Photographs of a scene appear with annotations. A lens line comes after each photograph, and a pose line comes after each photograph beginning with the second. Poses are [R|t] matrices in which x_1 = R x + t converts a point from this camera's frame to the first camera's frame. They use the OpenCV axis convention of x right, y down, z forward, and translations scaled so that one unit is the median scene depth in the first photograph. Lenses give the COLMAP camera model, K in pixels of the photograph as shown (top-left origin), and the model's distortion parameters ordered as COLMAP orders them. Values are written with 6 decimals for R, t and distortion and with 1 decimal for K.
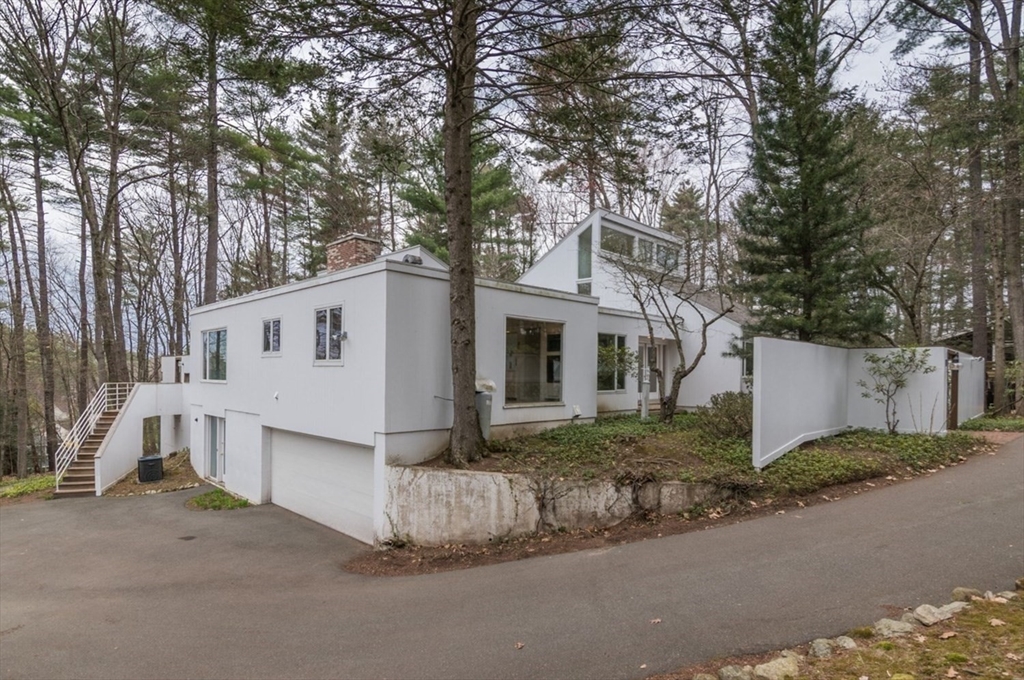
lens RADIAL K [[554.9, 0, 510.1], [0, 554.9, 366.6], [0, 0, 1]] dist [-0.007951, -0.001365]
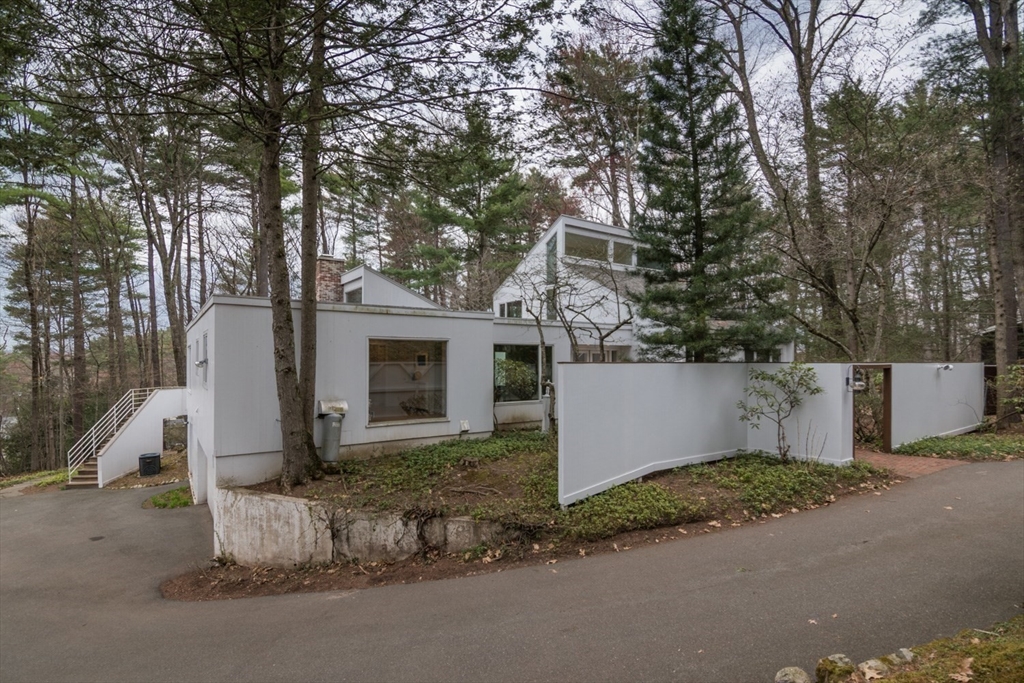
lens RADIAL K [[501.4, 0, 512.9], [0, 501.4, 350.9], [0, 0, 1]] dist [-0.006621, -0.002747]
pose [[0.983455, -0.012920, -0.180693, 0.520634], [0.012276, 0.999914, -0.004685, -0.072395], [0.180738, 0.002389, 0.983528, 0.159327]]
